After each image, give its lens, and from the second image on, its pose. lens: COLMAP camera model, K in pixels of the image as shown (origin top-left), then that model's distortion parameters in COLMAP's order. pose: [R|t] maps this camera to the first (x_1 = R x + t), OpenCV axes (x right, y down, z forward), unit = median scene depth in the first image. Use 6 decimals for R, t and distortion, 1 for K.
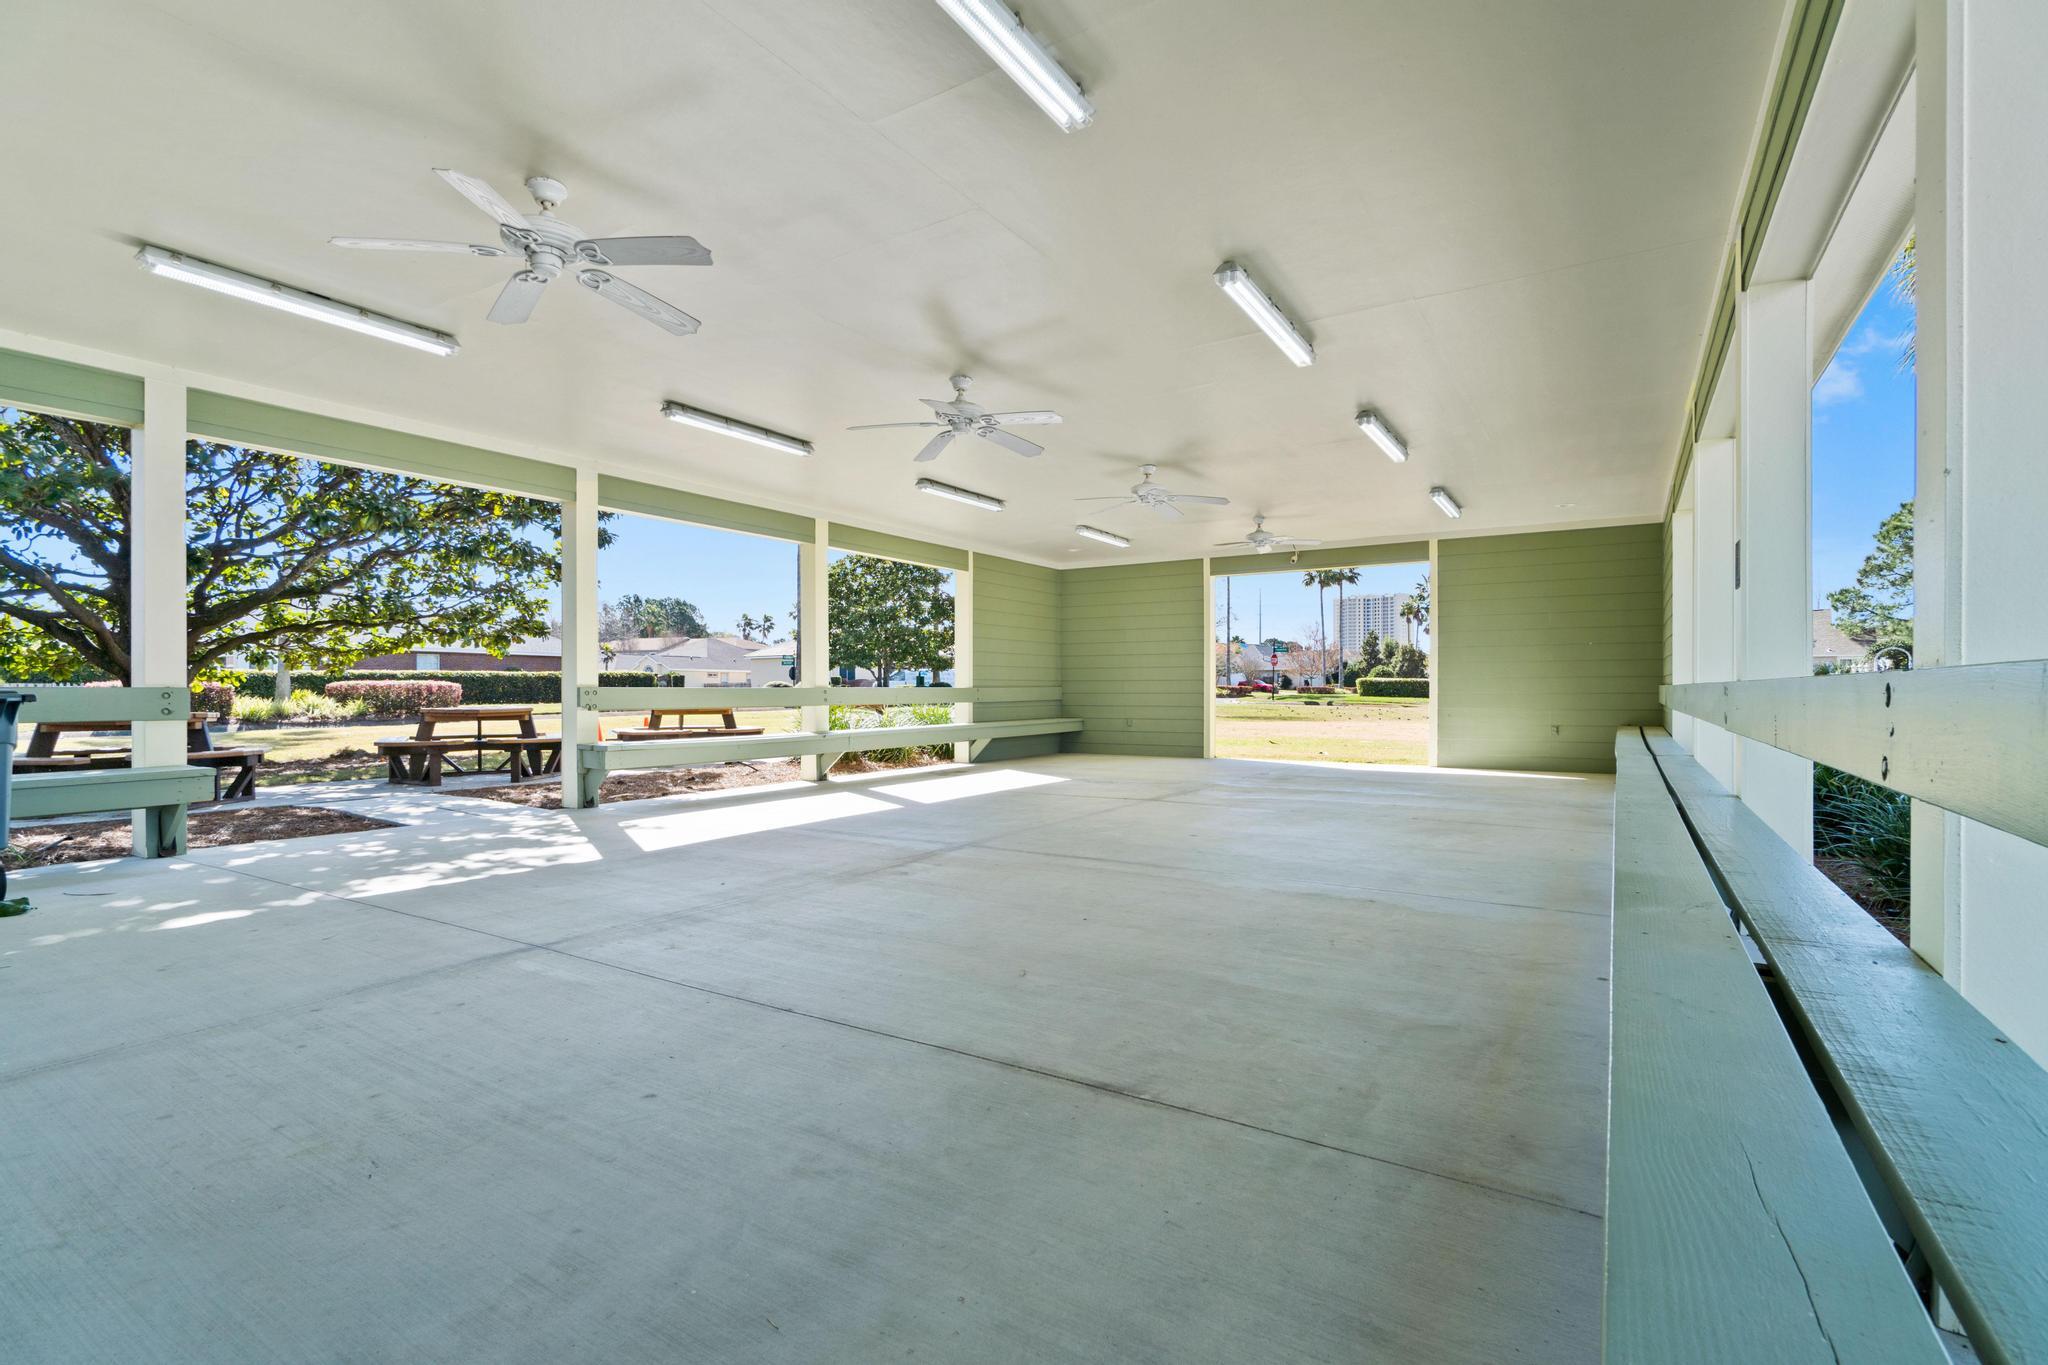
lens RADIAL K [[945.7, 0, 1024.0], [0, 945.7, 682.5], [0, 0, 1]] dist [-0.005771, -0.000725]
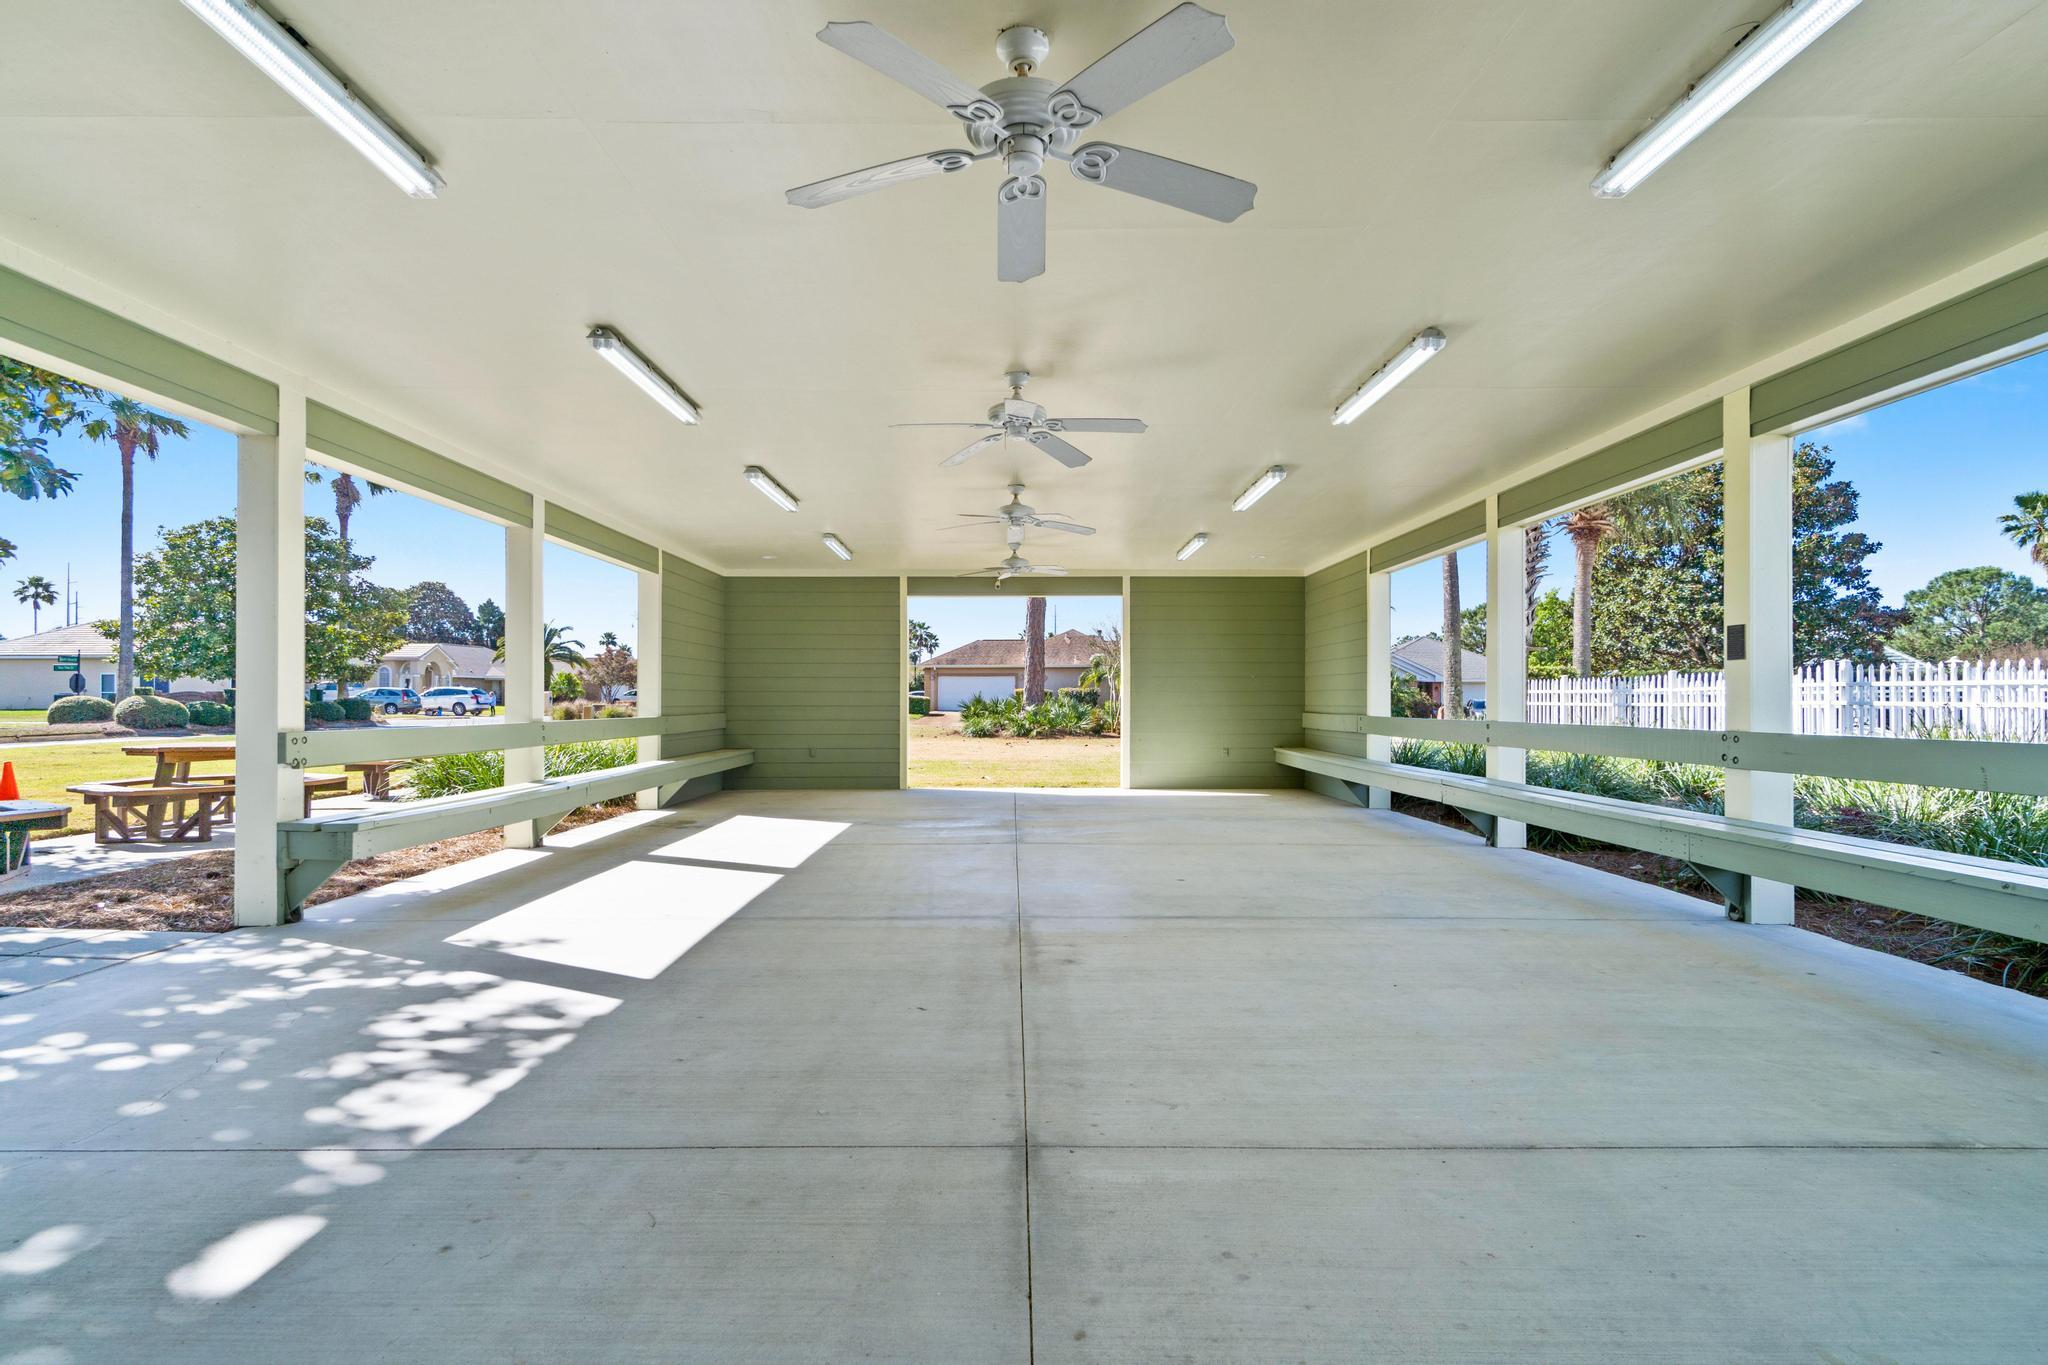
lens RADIAL K [[996.7, 0, 1024.0], [0, 996.7, 682.5], [0, 0, 1]] dist [0.003855, -0.000894]
pose [[0.846935, 0.012444, 0.531551, -0.290067], [-0.005050, 0.999869, -0.015362, -0.014535], [-0.531672, 0.010326, 0.846887, 0.123461]]
